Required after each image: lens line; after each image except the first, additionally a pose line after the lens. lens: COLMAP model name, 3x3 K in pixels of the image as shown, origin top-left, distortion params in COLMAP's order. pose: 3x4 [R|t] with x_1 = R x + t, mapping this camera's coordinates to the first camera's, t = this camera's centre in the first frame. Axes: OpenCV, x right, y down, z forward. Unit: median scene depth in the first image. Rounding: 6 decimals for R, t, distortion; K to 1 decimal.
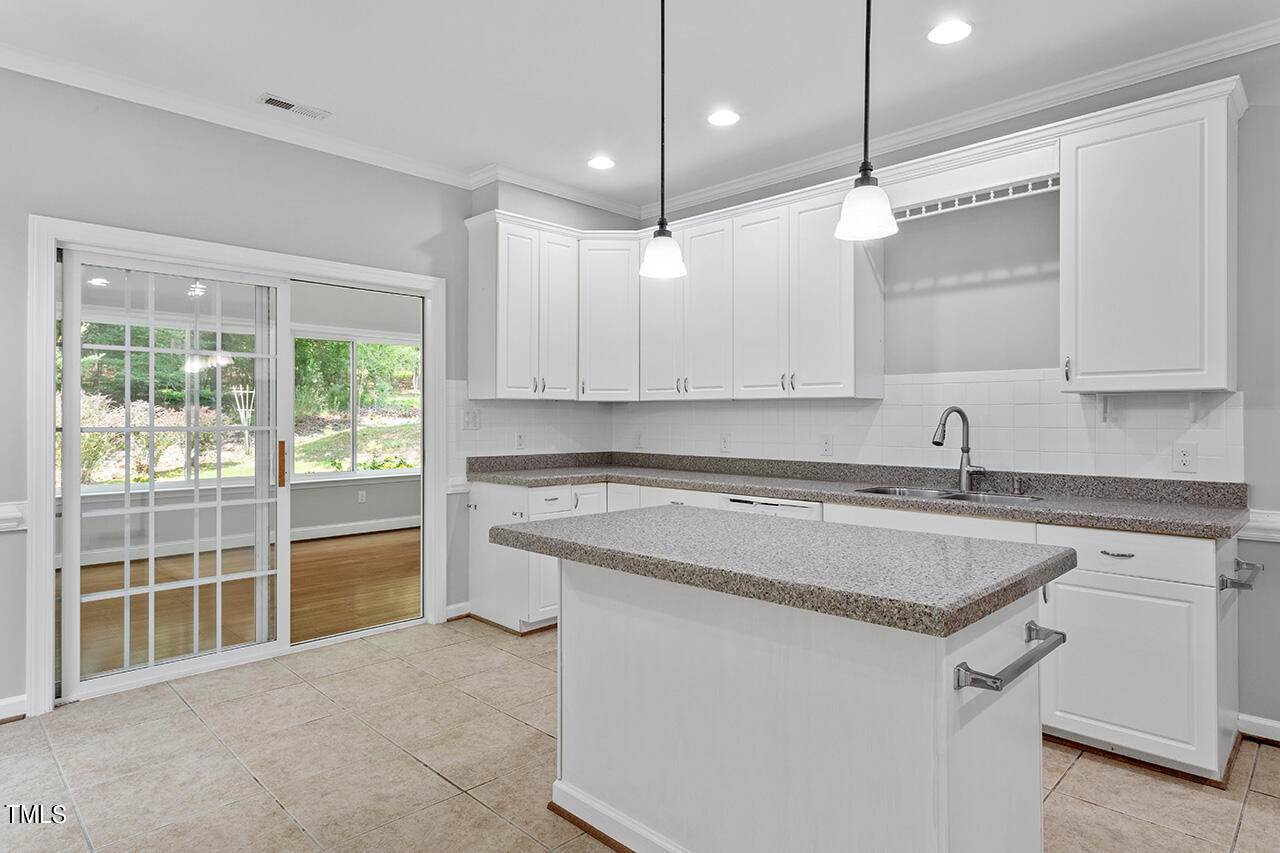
lens RADIAL K [[713.0, 0, 644.2], [0, 713.0, 417.1], [0, 0, 1]] dist [-0.002309, -0.000006]
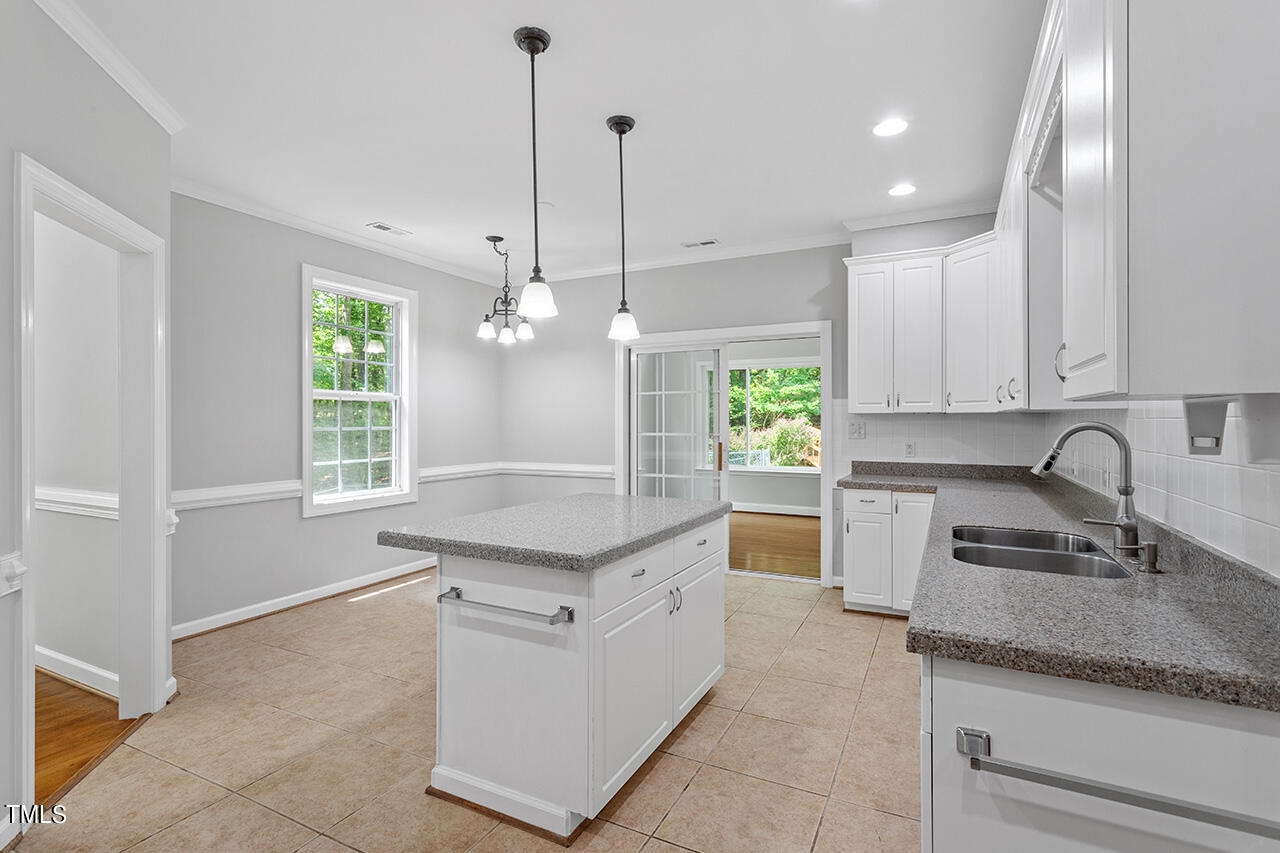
lens RADIAL K [[617.4, 0, 636.6], [0, 617.4, 424.7], [0, 0, 1]] dist [-0.002866, -0.000182]
pose [[0.297626, 0.004824, -0.954670, 0.729702], [0.002485, 0.999980, 0.005828, -0.014615], [0.954679, -0.004107, 0.297608, 0.363923]]
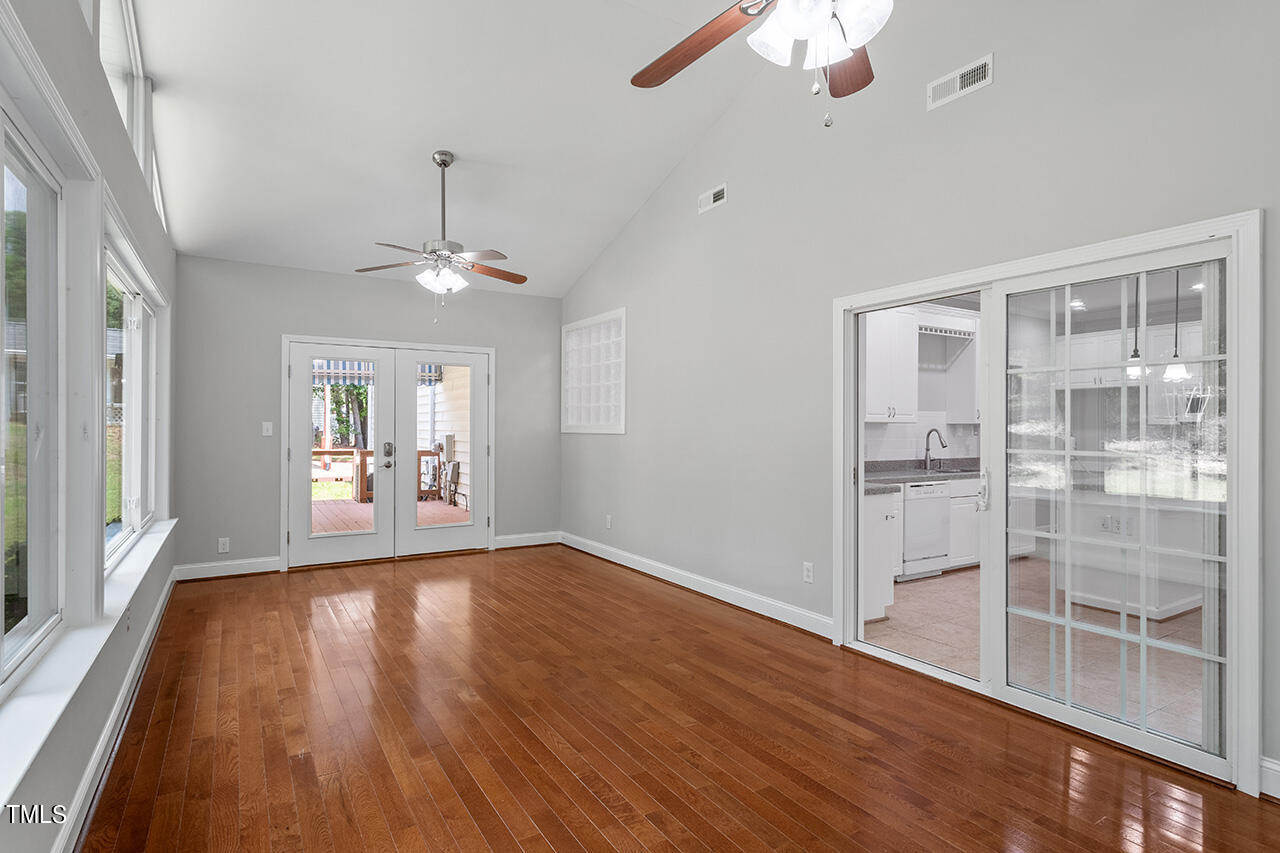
lens RADIAL K [[656.2, 0, 647.8], [0, 656.2, 430.0], [0, 0, 1]] dist [0.001129, 0.000755]
pose [[0.236882, -0.004308, 0.971529, -1.346822], [-0.006636, 0.999960, 0.006052, -0.014470], [-0.971516, -0.007881, 0.236844, 1.139954]]
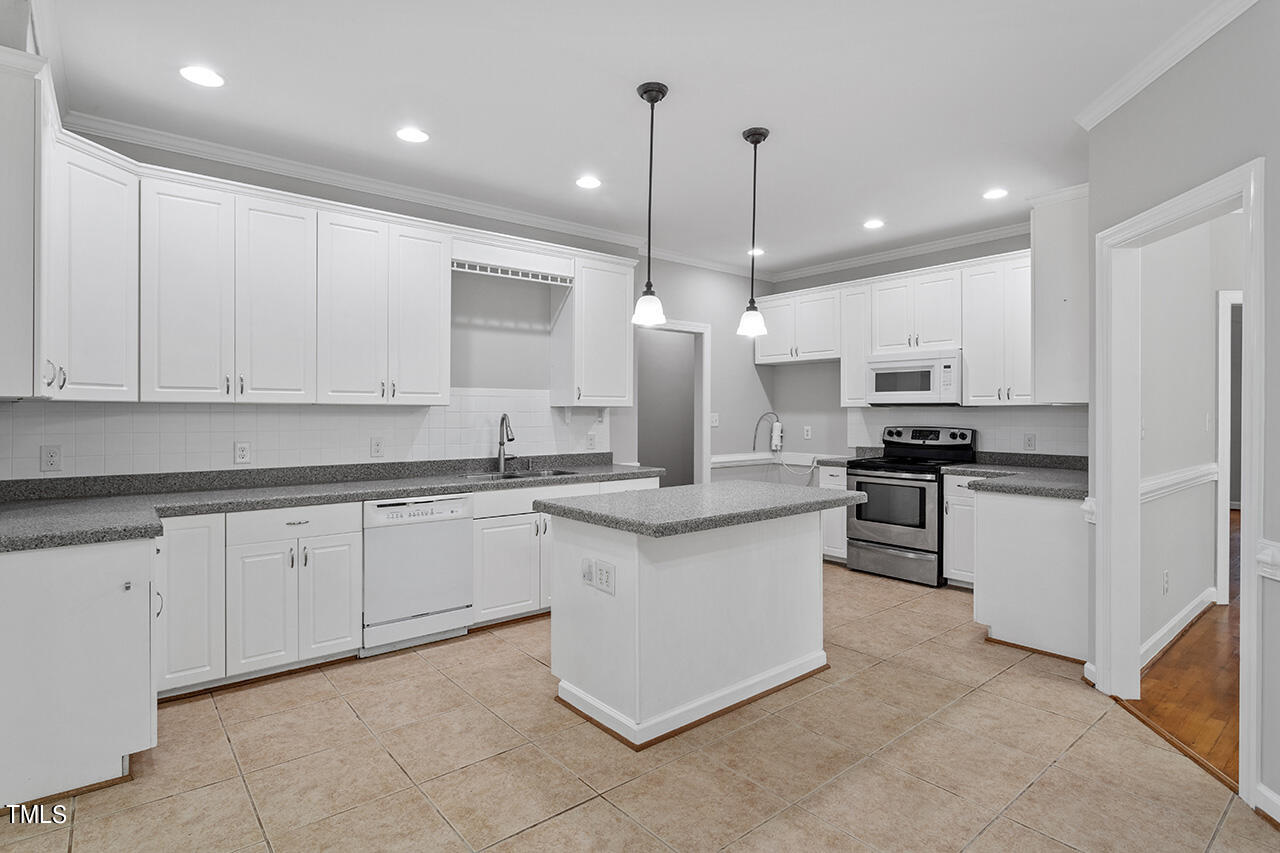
lens RADIAL K [[656.2, 0, 633.5], [0, 656.2, 416.1], [0, 0, 1]] dist [0.001129, 0.000755]
pose [[0.102834, -0.007181, 0.994673, -0.711703], [-0.003195, 0.999966, 0.007550, -0.017429], [-0.994693, -0.003954, 0.102807, 0.513233]]
